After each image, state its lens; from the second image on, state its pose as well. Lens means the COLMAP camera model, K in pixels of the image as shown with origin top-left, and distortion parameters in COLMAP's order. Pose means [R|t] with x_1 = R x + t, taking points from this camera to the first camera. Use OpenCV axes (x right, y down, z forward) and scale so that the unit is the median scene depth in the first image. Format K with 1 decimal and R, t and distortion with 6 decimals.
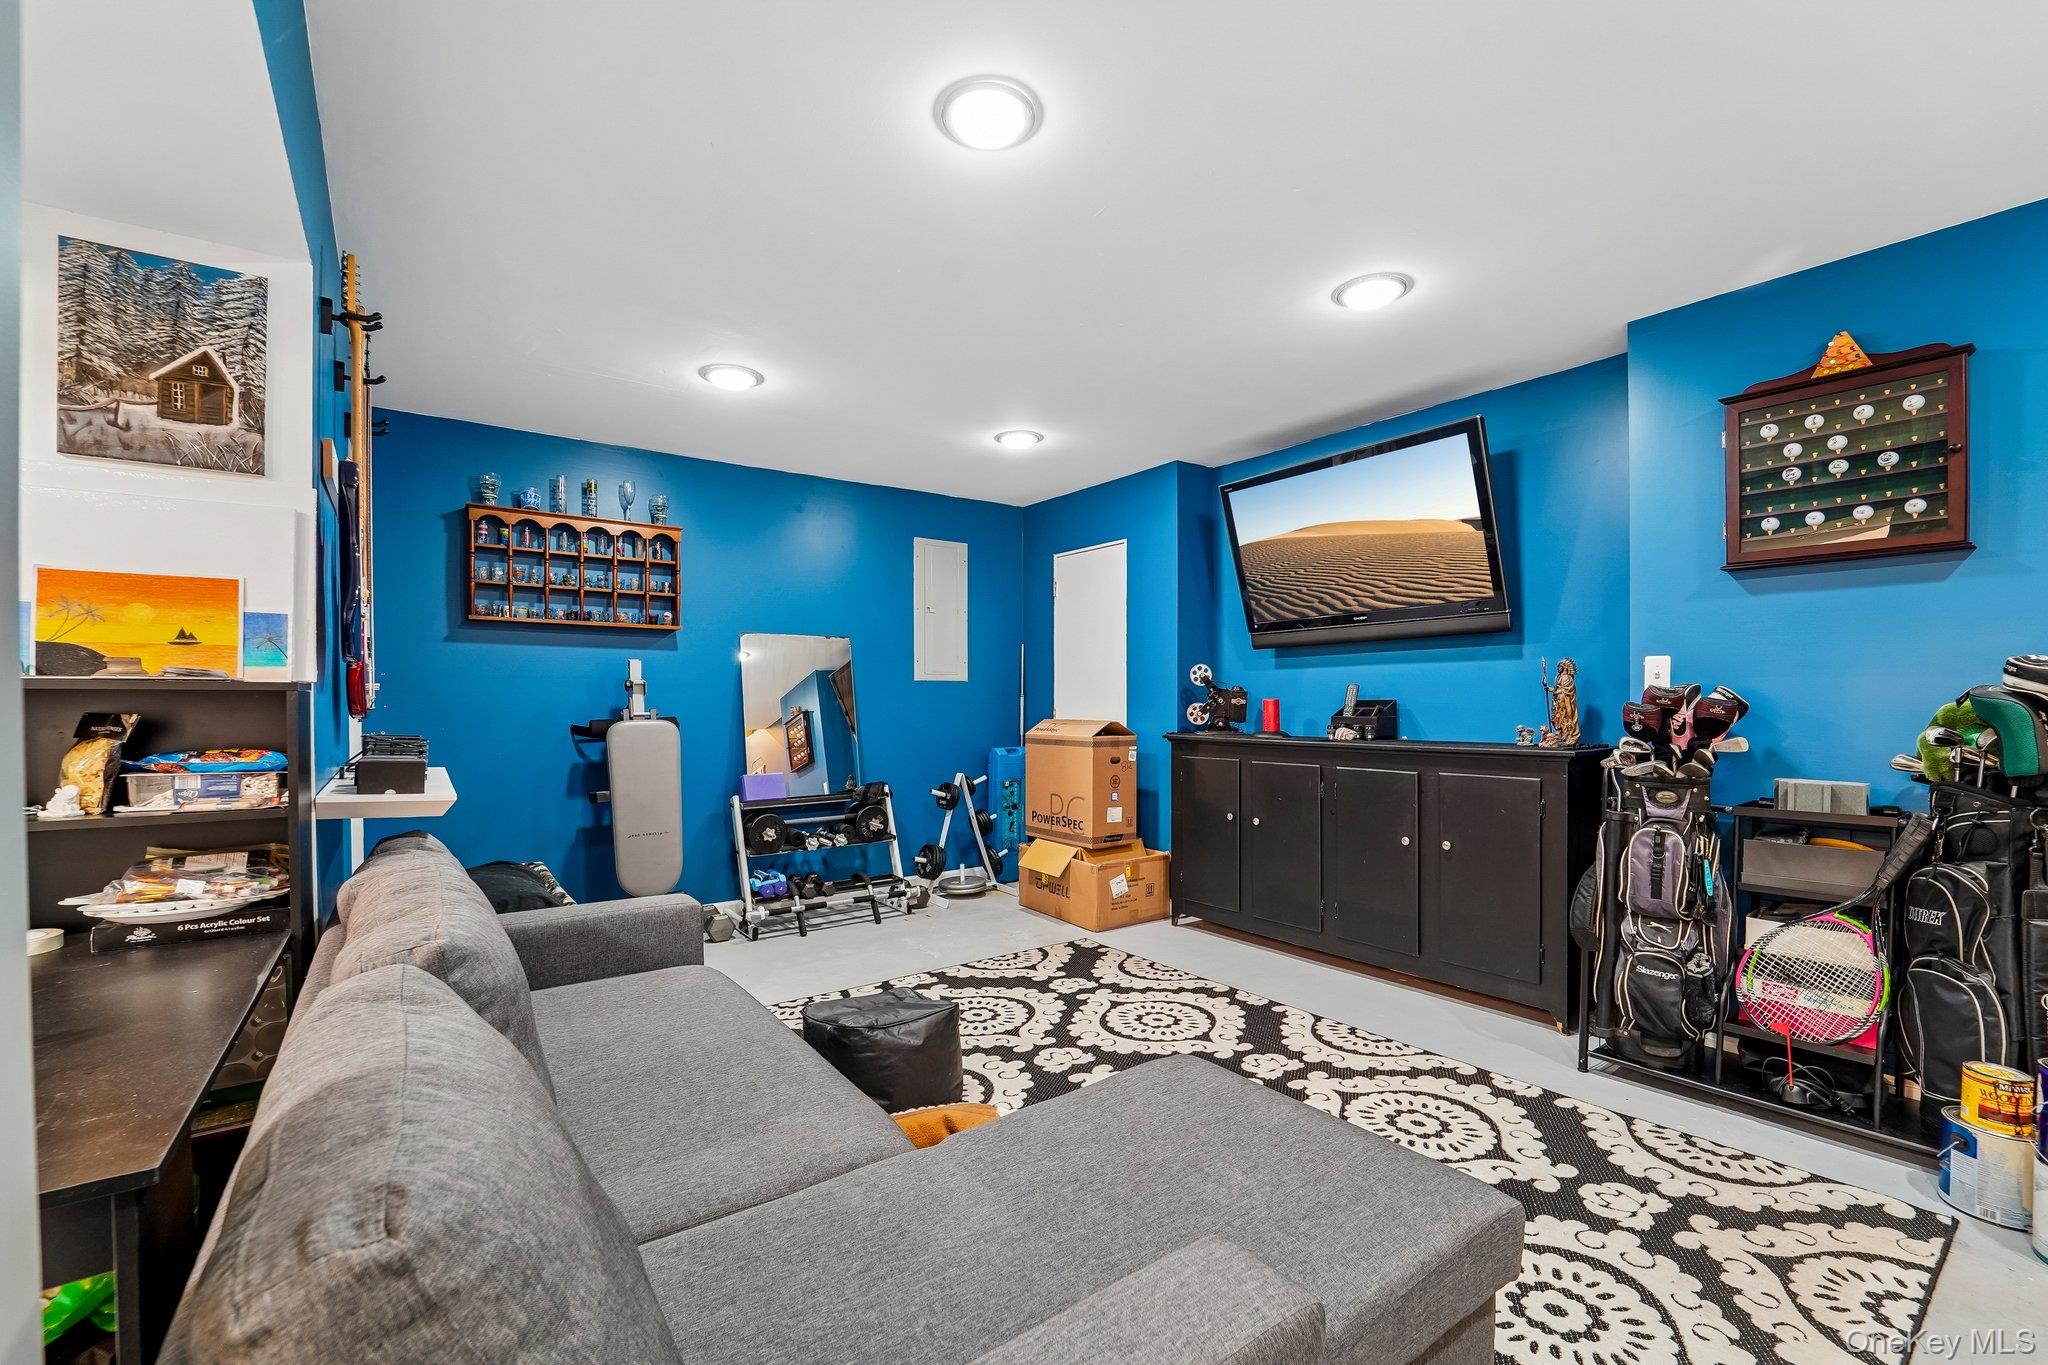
lens RADIAL K [[841.8, 0, 1021.5], [0, 841.8, 707.8], [0, 0, 1]] dist [-0.023674, -0.000220]
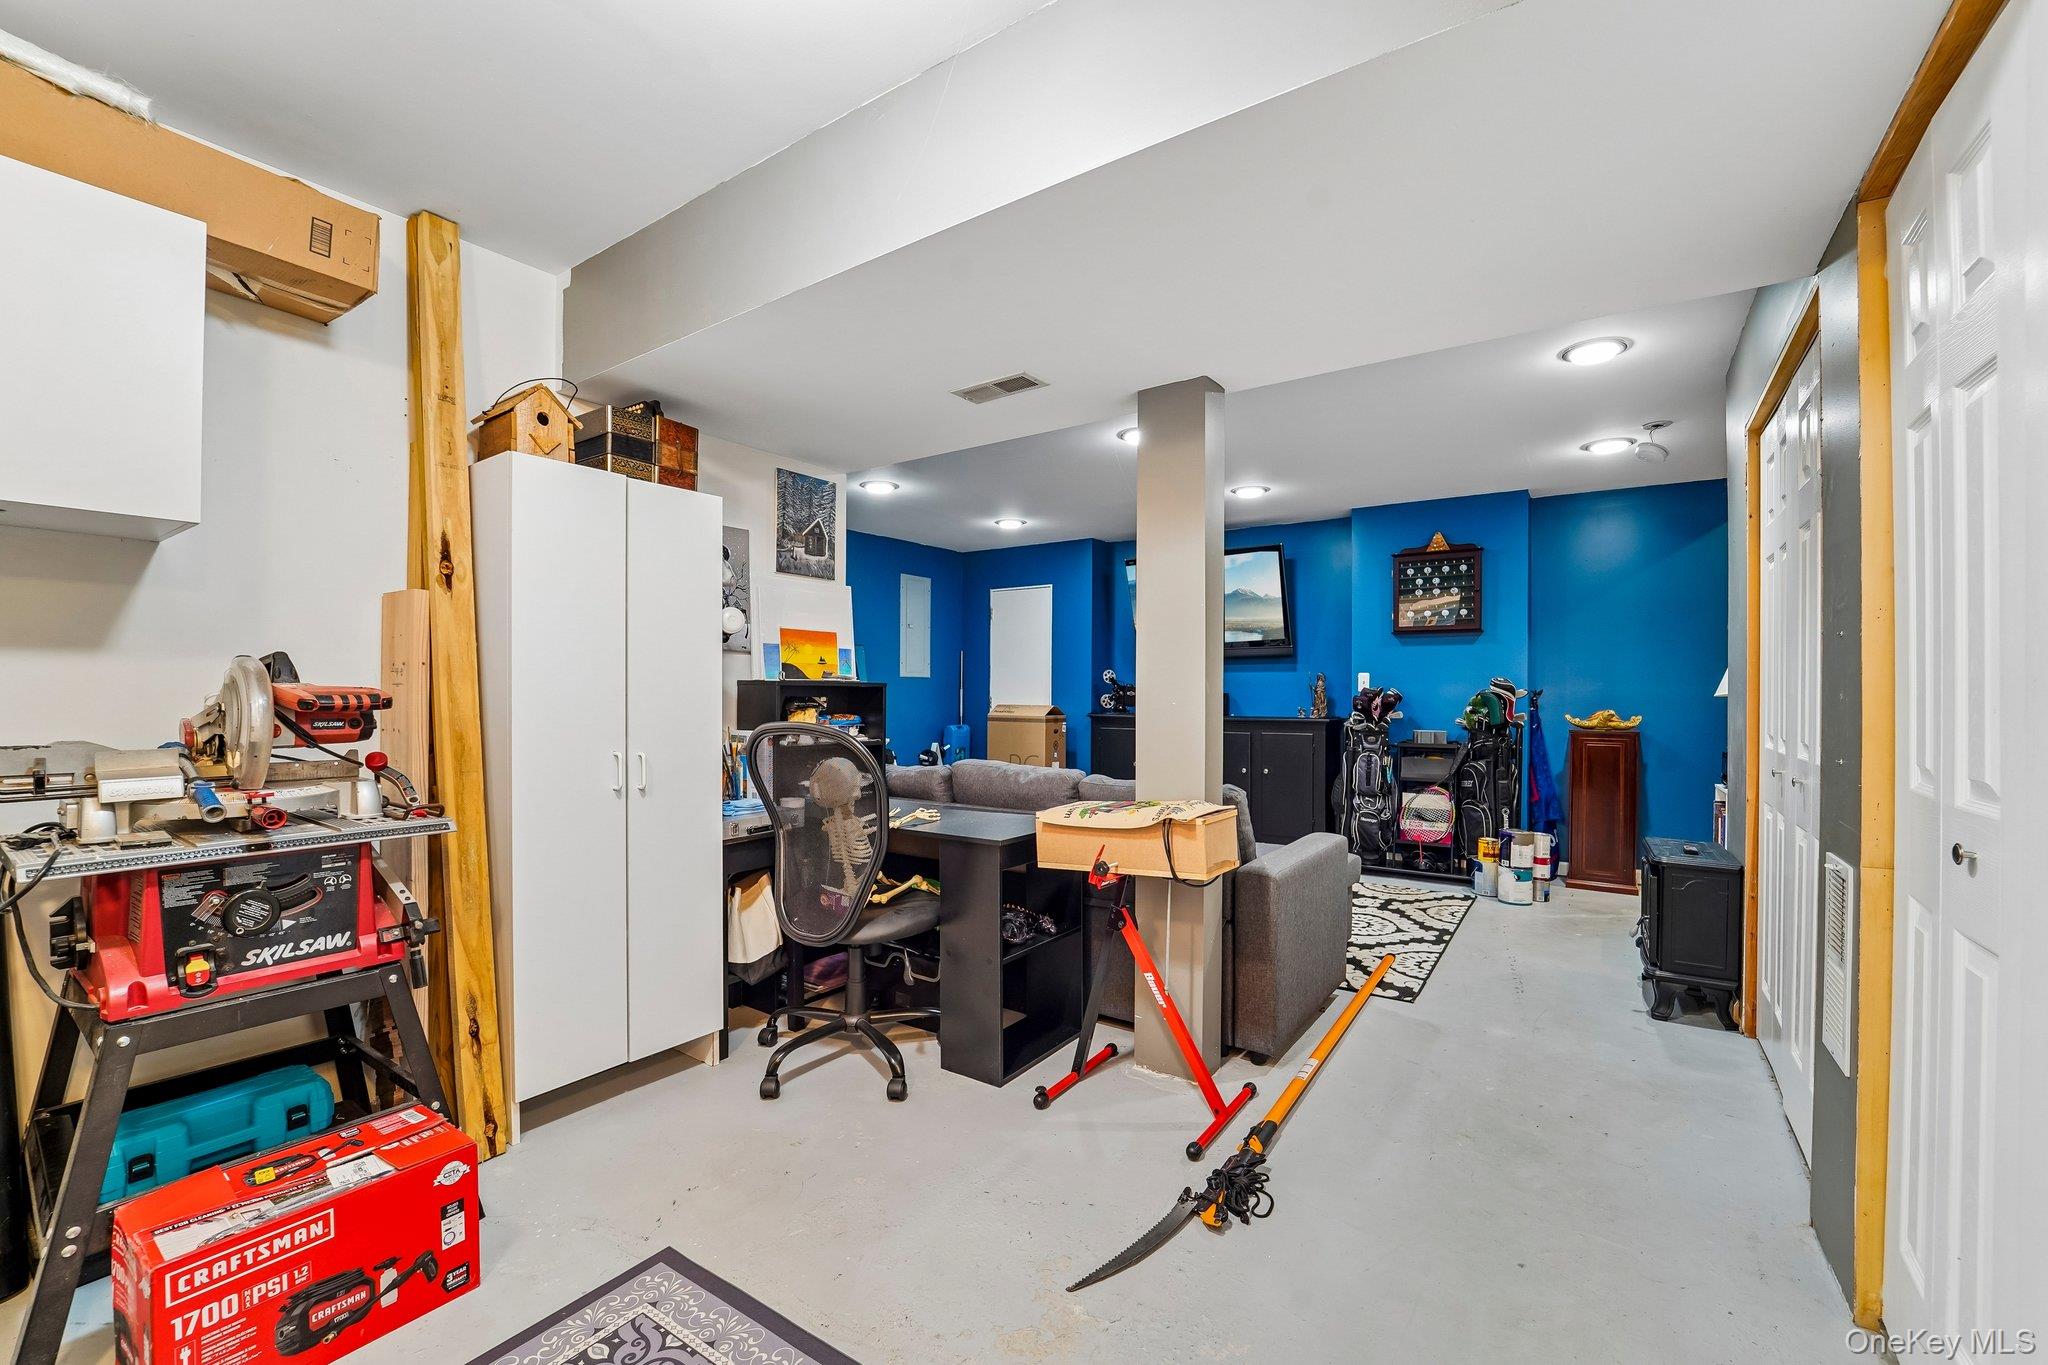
lens RADIAL K [[841.8, 0, 1020.8], [0, 841.8, 688.6], [0, 0, 1]] dist [-0.023674, -0.000220]
pose [[0.945205, 0.007916, 0.326382, -0.803012], [-0.004325, 0.999922, -0.011726, 0.005100], [-0.326450, 0.009671, 0.945165, -0.770354]]
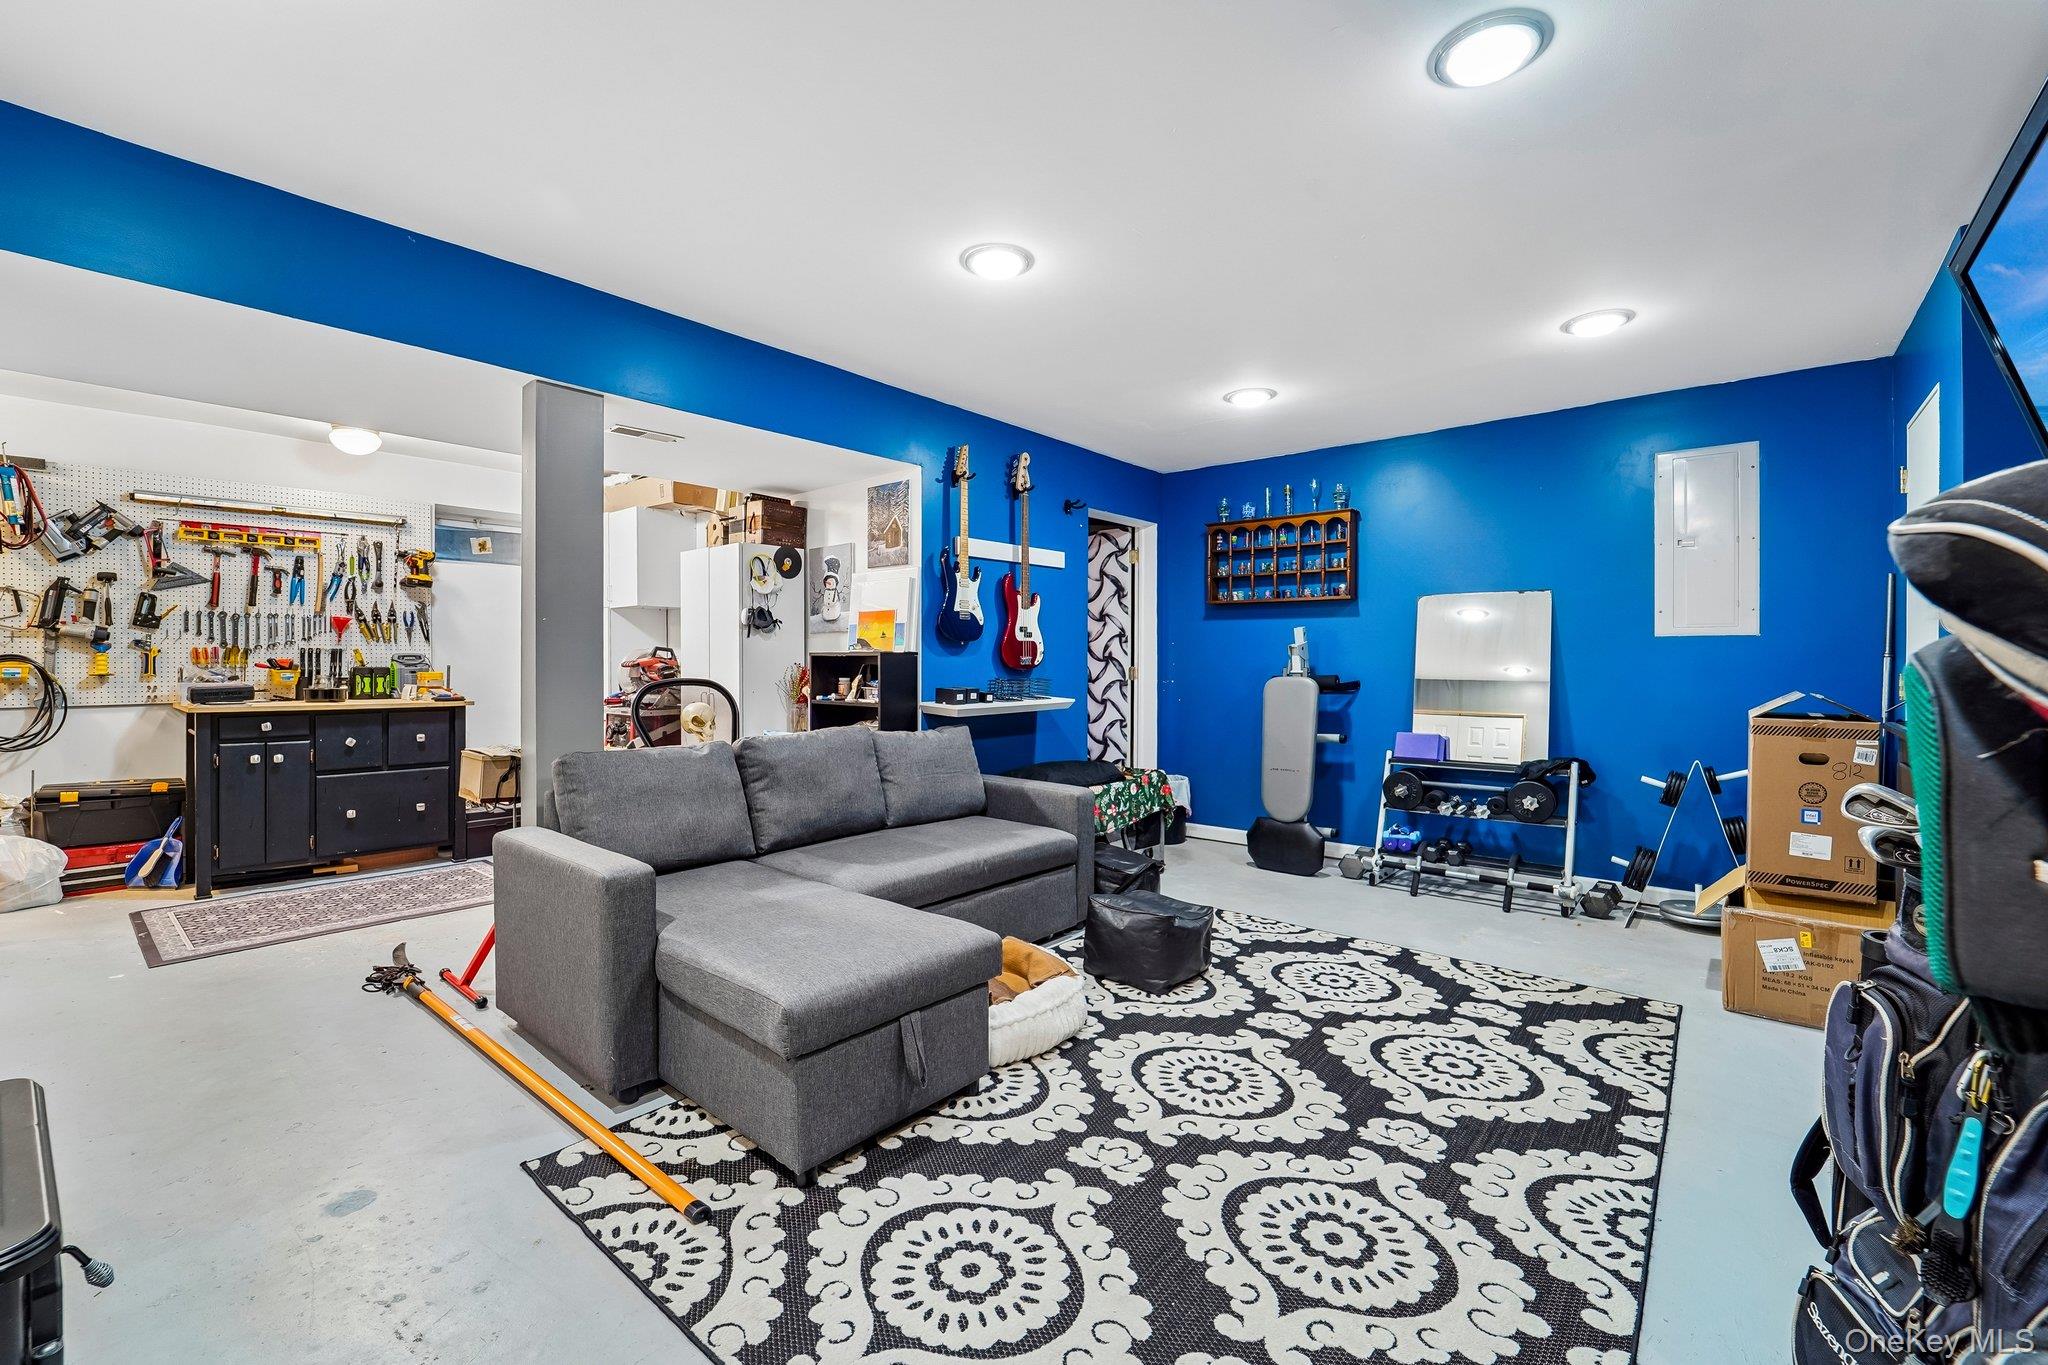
lens RADIAL K [[841.8, 0, 1000.2], [0, 841.8, 660.4], [0, 0, 1]] dist [-0.023674, -0.000220]
pose [[0.226577, 0.002458, -0.973990, 1.024665], [-0.010872, 0.999941, -0.000006, -0.007730], [0.973933, 0.010591, 0.226591, 0.494008]]
